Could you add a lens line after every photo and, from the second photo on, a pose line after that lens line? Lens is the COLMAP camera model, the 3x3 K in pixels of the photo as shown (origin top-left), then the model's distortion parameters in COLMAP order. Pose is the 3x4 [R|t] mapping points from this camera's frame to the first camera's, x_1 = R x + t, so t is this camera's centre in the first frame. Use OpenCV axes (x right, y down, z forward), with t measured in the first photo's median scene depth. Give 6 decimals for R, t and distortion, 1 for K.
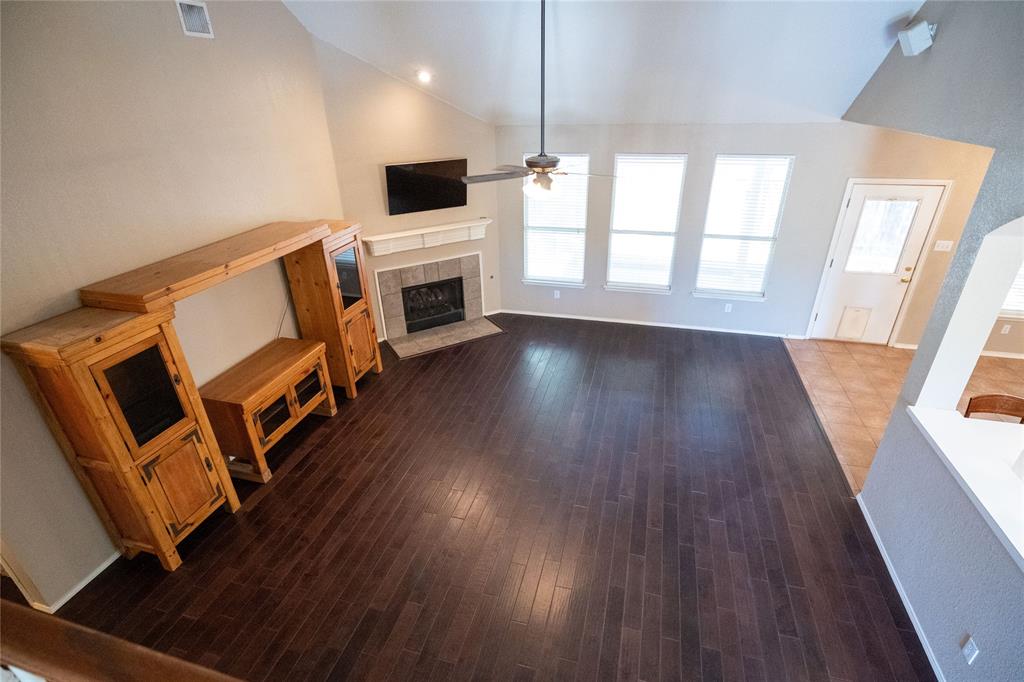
lens RADIAL K [[491.8, 0, 516.5], [0, 491.8, 348.7], [0, 0, 1]] dist [0.002810, 0.000725]
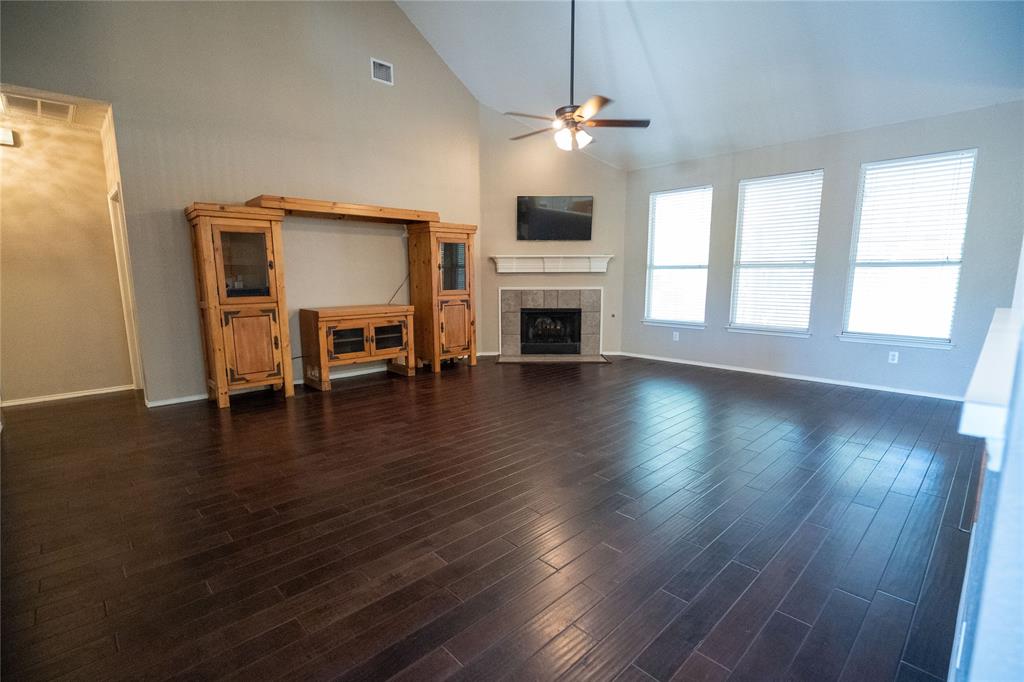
lens RADIAL K [[473.5, 0, 514.8], [0, 473.5, 344.7], [0, 0, 1]] dist [0.000011, 0.000194]
pose [[0.862518, 0.094131, -0.497195, 0.309682], [-0.244243, 0.937959, -0.246126, 0.232786], [0.443180, 0.333724, 0.831997, 0.150487]]
